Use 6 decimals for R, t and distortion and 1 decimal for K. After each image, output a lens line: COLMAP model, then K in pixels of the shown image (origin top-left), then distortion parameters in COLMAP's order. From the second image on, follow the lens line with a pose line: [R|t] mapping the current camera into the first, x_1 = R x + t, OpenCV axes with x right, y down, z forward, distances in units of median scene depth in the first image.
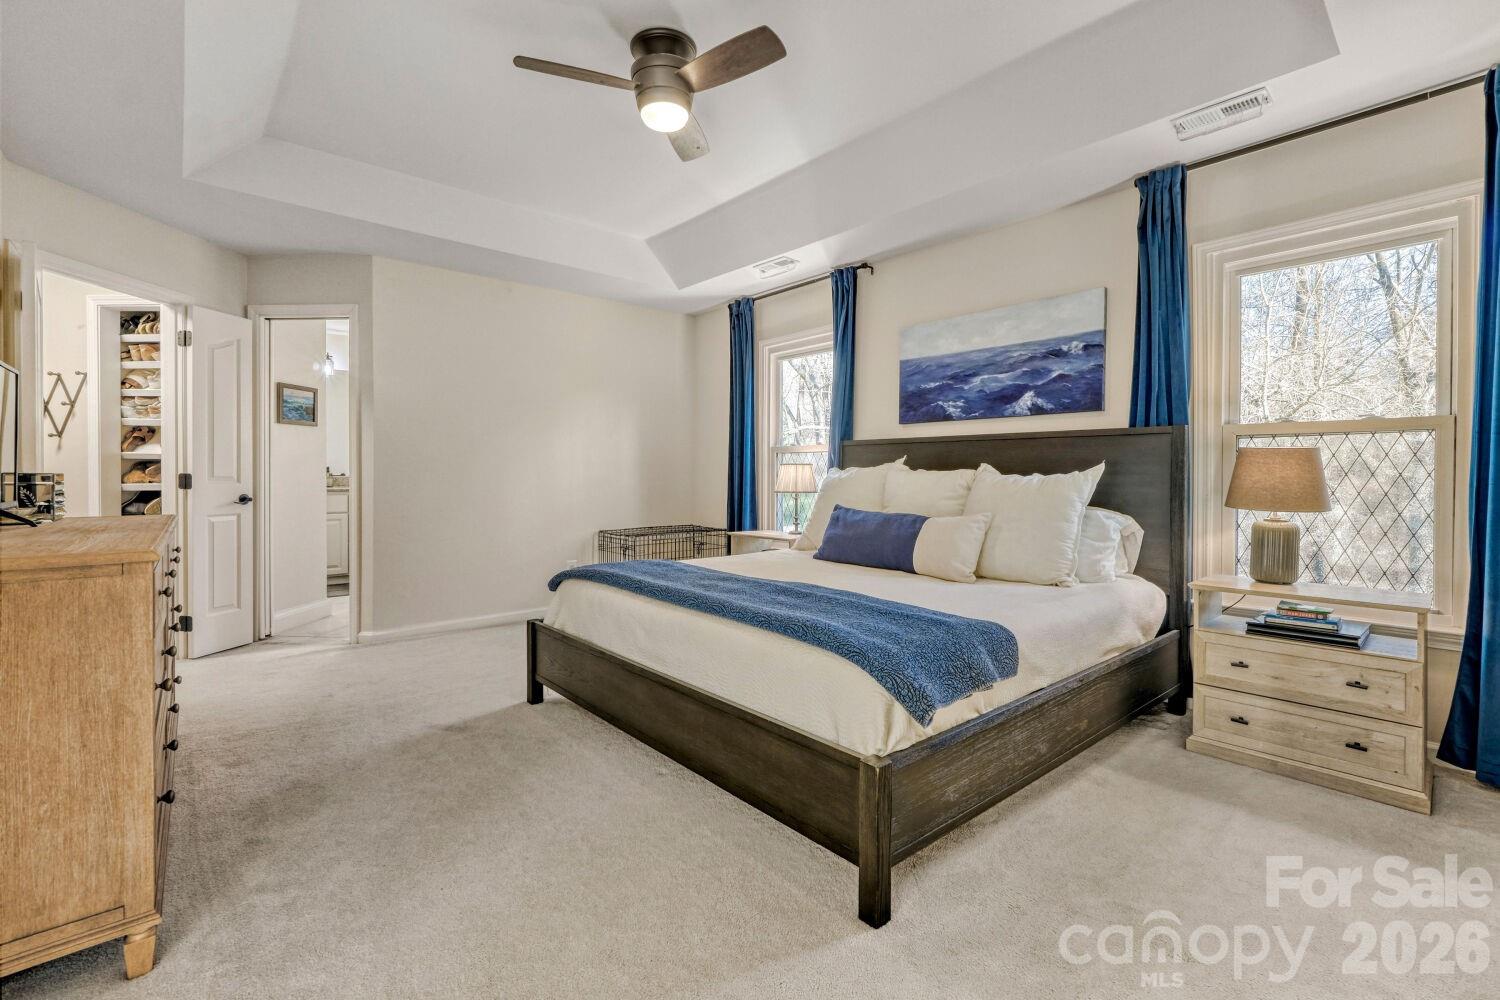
lens RADIAL K [[631.5, 0, 772.3], [0, 631.5, 478.5], [0, 0, 1]] dist [-0.000741, 0.000109]
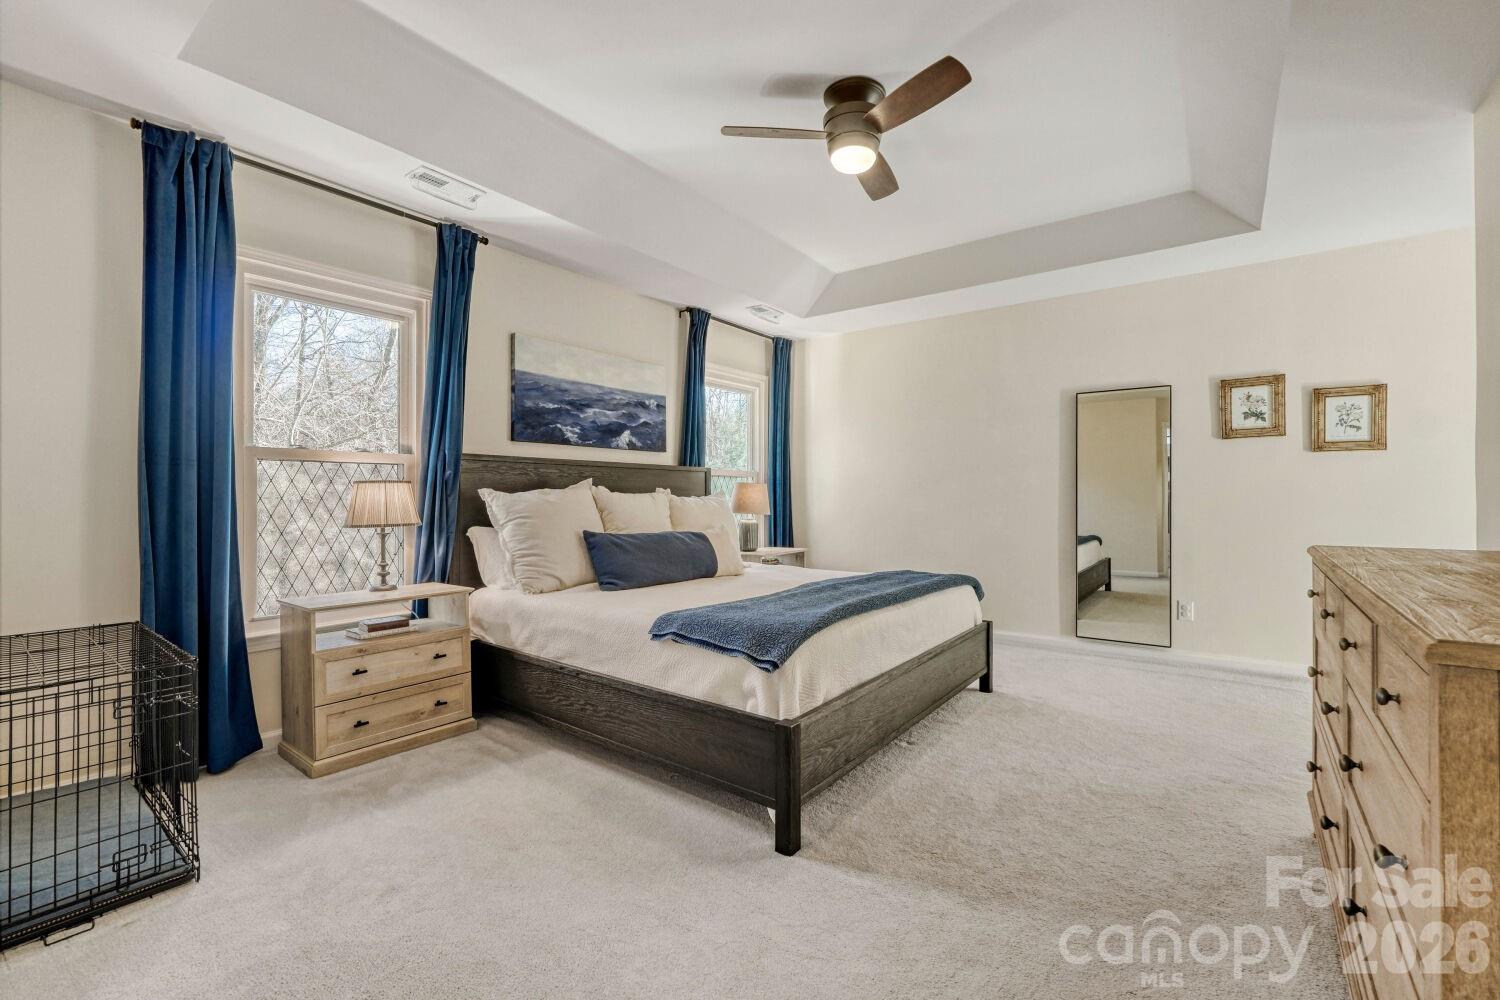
lens RADIAL K [[631.5, 0, 751.8], [0, 631.5, 495.7], [0, 0, 1]] dist [-0.000741, 0.000109]
pose [[-0.156970, -0.006103, 0.987585, -0.798661], [0.000840, 0.999980, 0.006313, -0.015263], [-0.987603, 0.001821, -0.156962, 0.883290]]
